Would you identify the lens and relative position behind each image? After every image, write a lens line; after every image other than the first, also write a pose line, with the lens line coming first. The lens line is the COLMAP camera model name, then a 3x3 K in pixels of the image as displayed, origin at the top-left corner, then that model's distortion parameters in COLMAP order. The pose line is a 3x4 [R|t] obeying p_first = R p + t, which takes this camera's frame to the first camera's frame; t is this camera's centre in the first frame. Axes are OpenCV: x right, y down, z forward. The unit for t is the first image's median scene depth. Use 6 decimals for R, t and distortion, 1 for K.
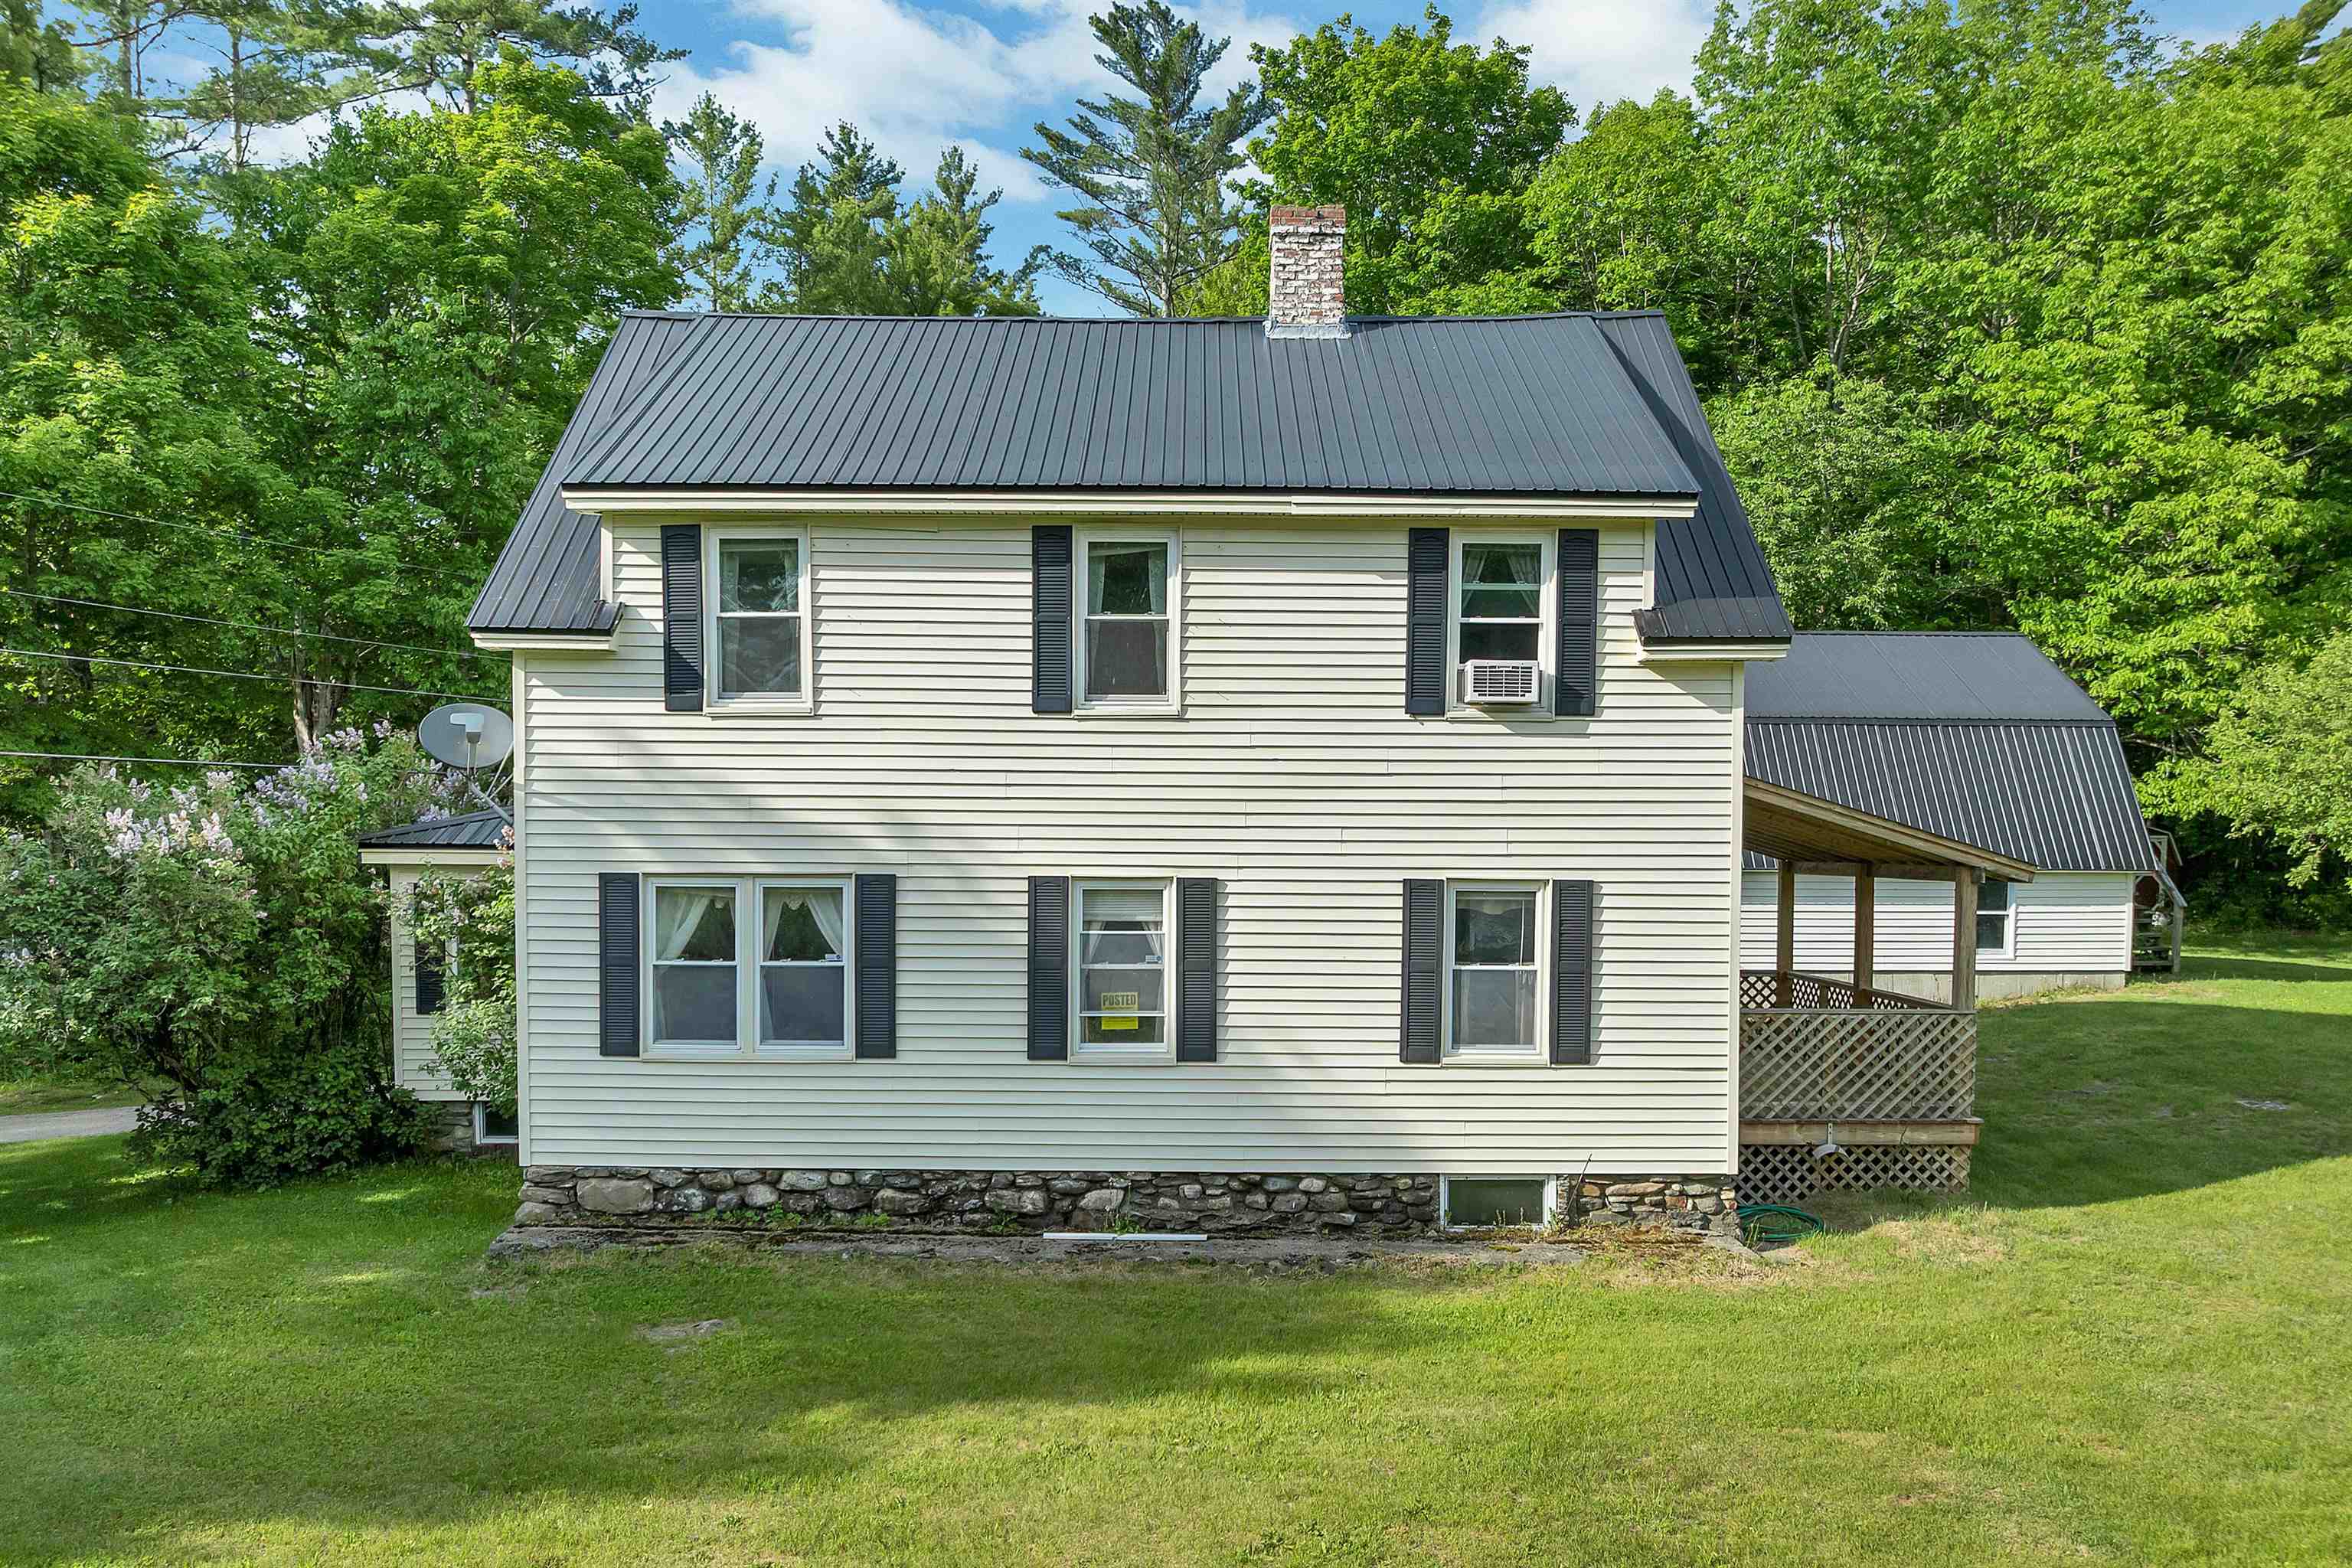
lens RADIAL K [[1726.3, 0, 1173.2], [0, 1726.3, 922.0], [0, 0, 1]] dist [-0.019848, -0.005574]
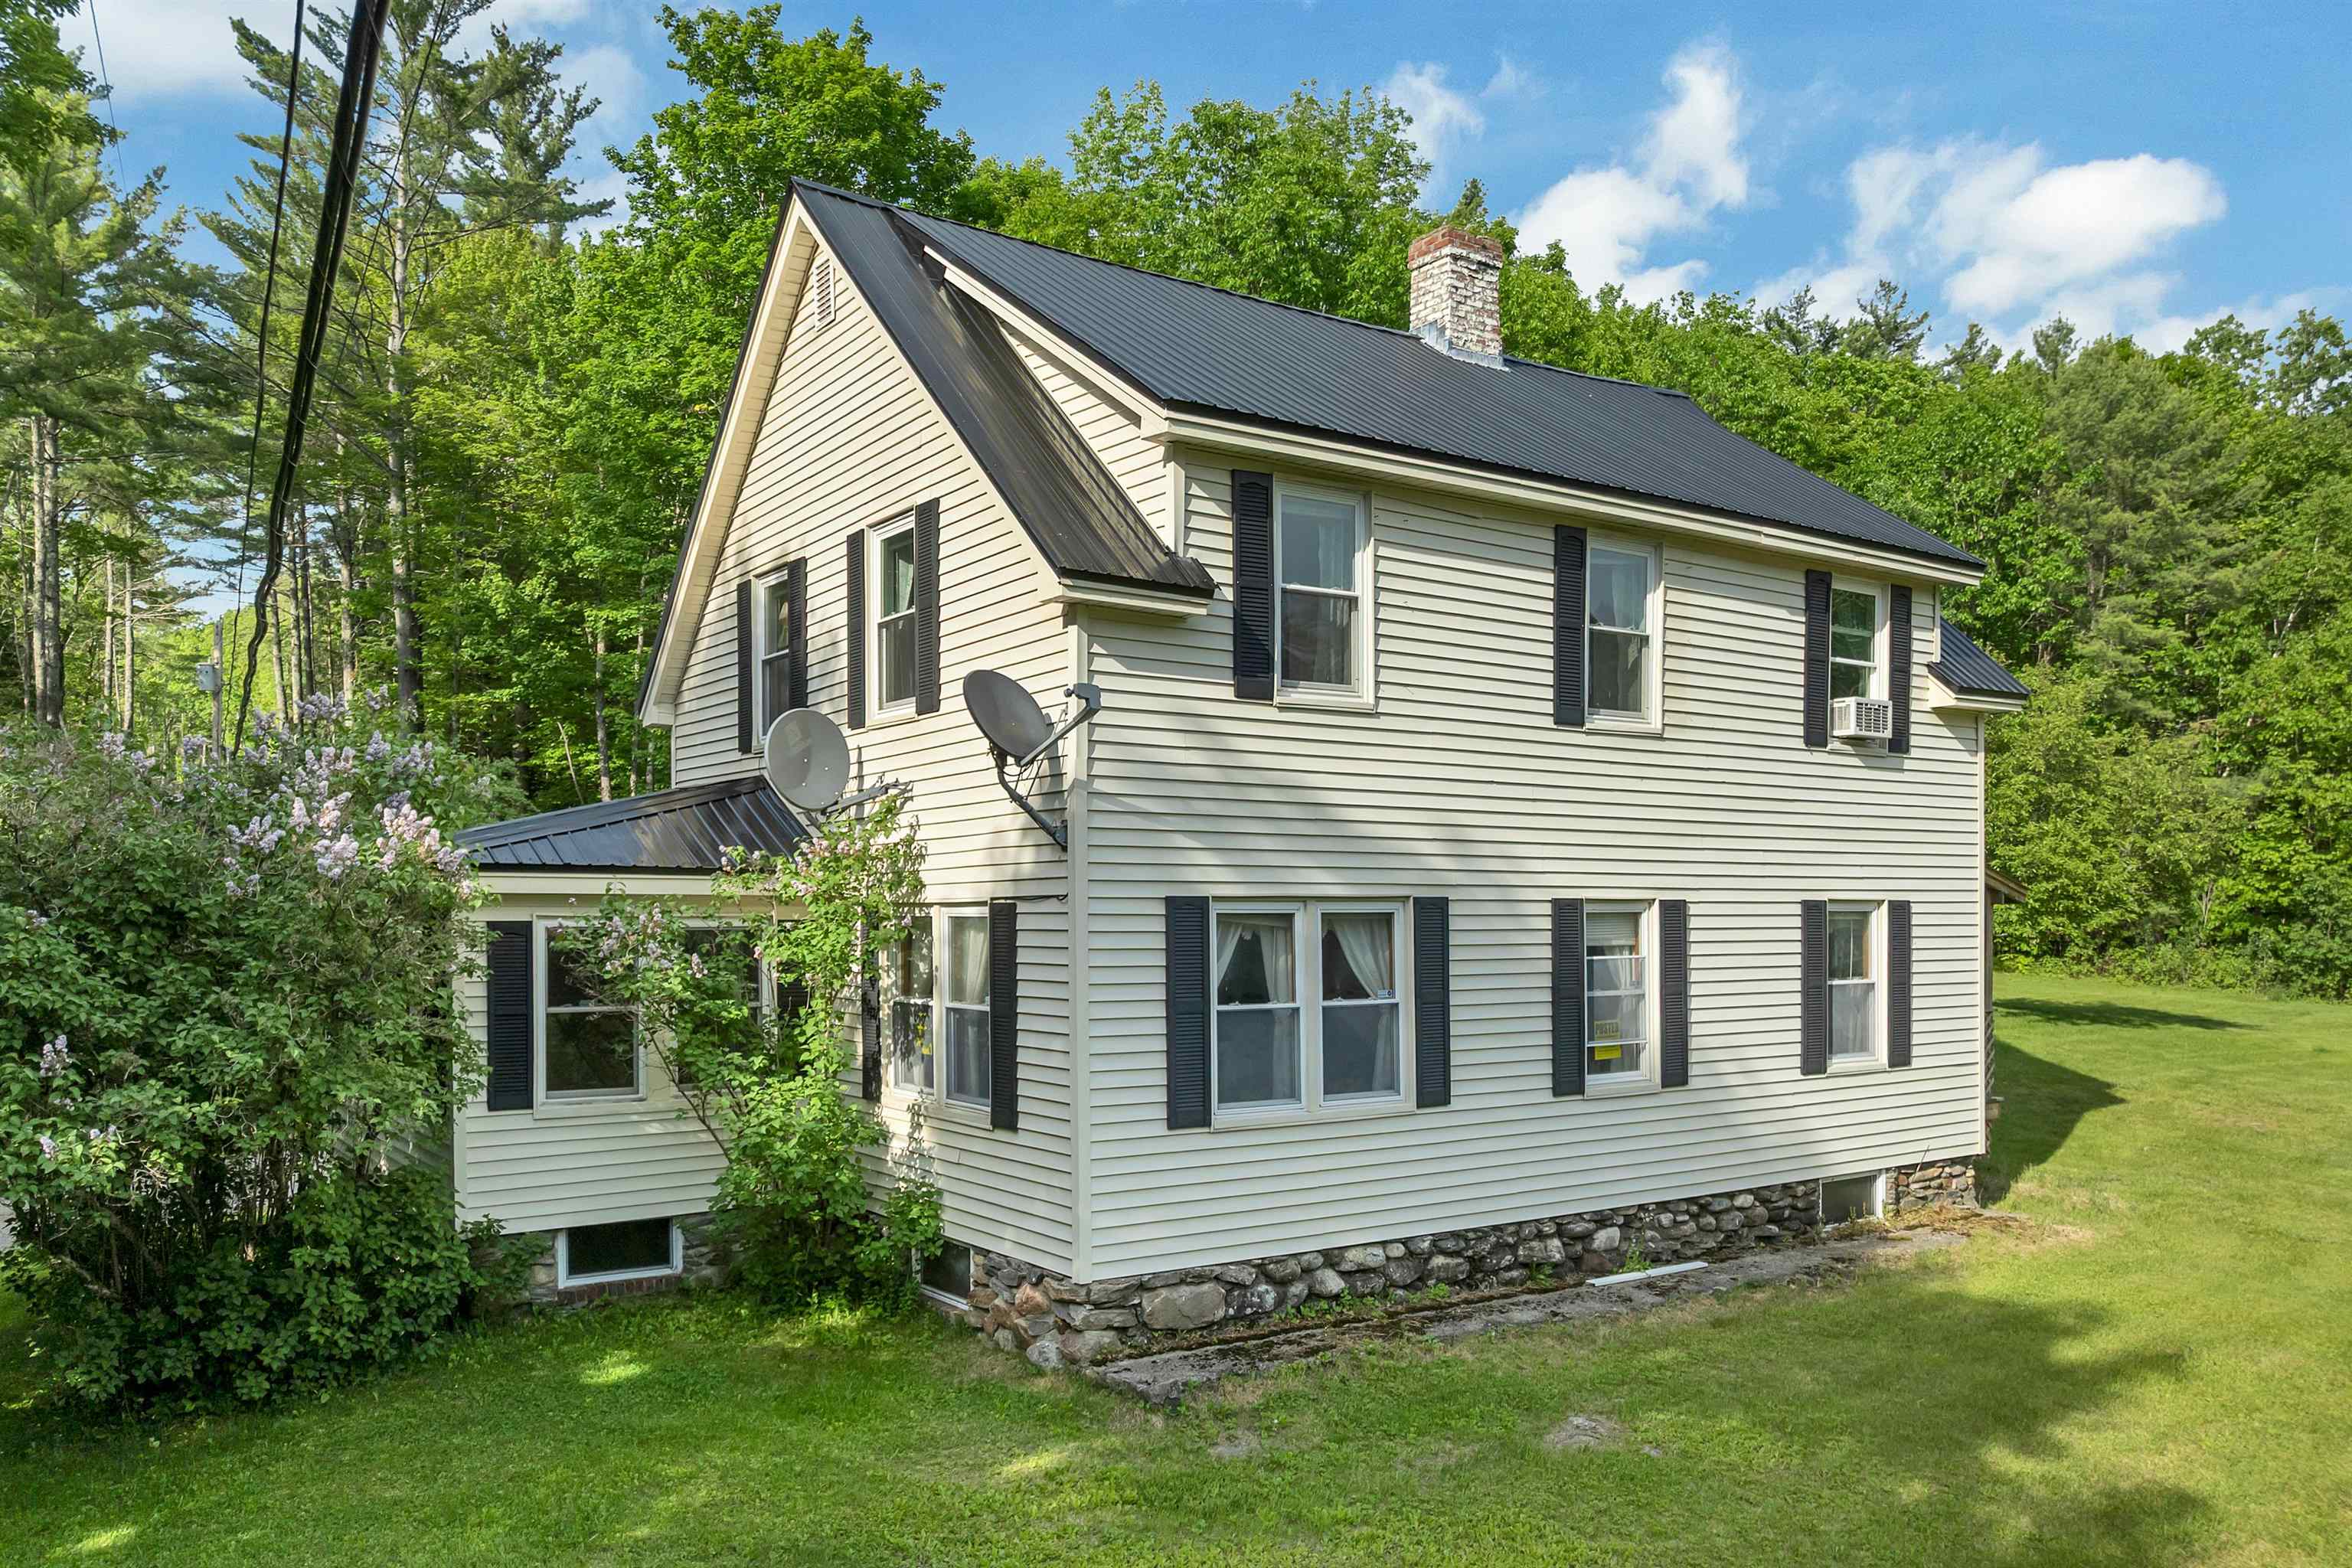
lens RADIAL K [[1747.6, 0, 1179.5], [0, 1747.6, 928.7], [0, 0, 1]] dist [-0.017750, -0.002028]
pose [[0.823222, -0.014059, 0.567546, -0.780922], [0.030962, 0.999317, -0.020156, 0.002327], [-0.566875, 0.034165, 0.823095, 0.339316]]
